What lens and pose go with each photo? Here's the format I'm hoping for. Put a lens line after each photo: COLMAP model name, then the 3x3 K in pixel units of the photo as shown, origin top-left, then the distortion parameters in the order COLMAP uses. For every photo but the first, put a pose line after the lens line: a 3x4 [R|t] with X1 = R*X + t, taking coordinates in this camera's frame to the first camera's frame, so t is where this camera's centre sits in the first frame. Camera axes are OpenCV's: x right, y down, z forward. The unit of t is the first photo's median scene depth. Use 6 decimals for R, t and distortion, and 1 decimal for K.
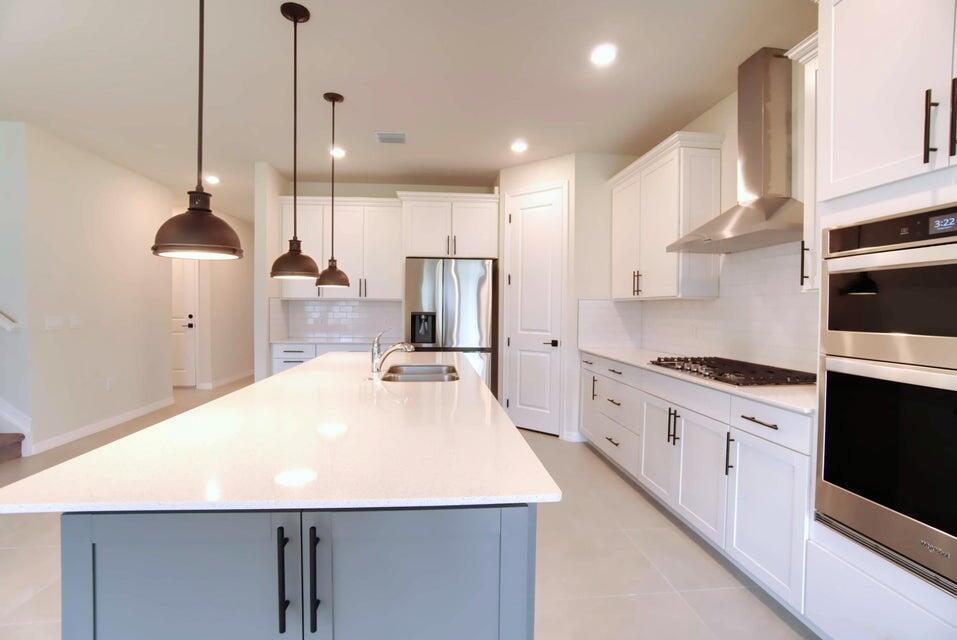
lens RADIAL K [[436.8, 0, 476.0], [0, 436.8, 318.3], [0, 0, 1]] dist [-0.052133, 0.019270]
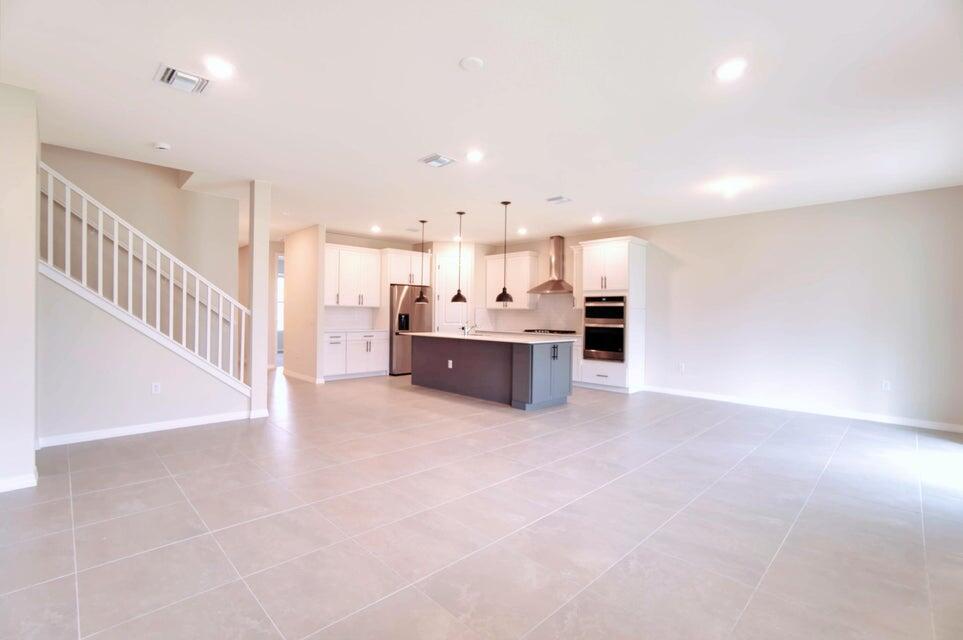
lens RADIAL K [[443.8, 0, 477.5], [0, 443.8, 318.4], [0, 0, 1]] dist [-0.030653, 0.000436]
pose [[0.768325, -0.006251, 0.640030, -1.663249], [0.006504, 0.999977, 0.001958, 0.006621], [-0.640027, 0.002659, 0.768348, -1.038075]]
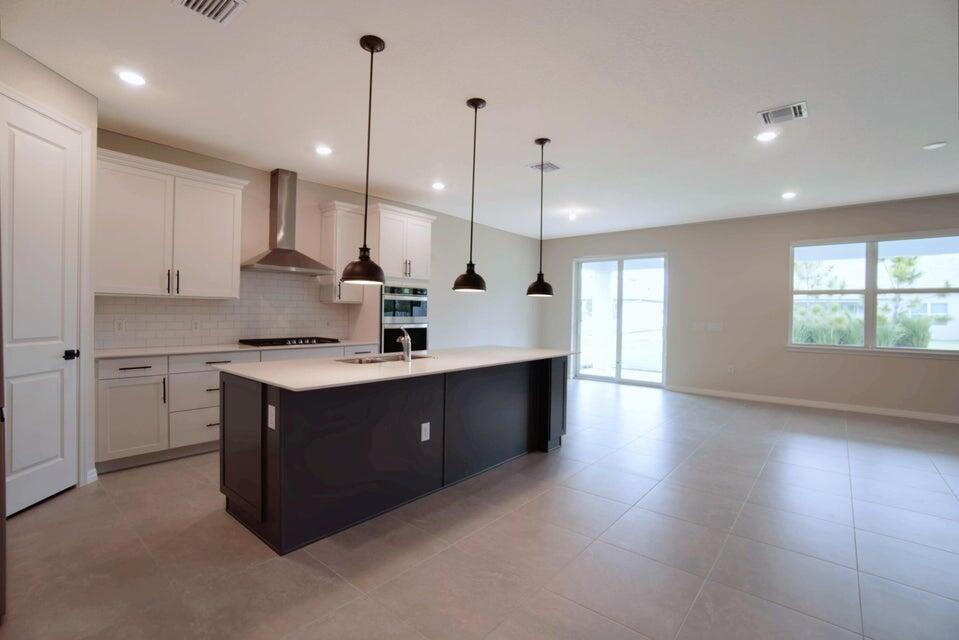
lens RADIAL K [[442.0, 0, 475.5], [0, 442.0, 318.4], [0, 0, 1]] dist [-0.030653, 0.000436]
pose [[-0.688988, -0.029264, 0.724182, -1.074541], [-0.007309, 0.999414, 0.033432, -0.038949], [-0.724736, 0.017741, -0.688798, 1.434141]]
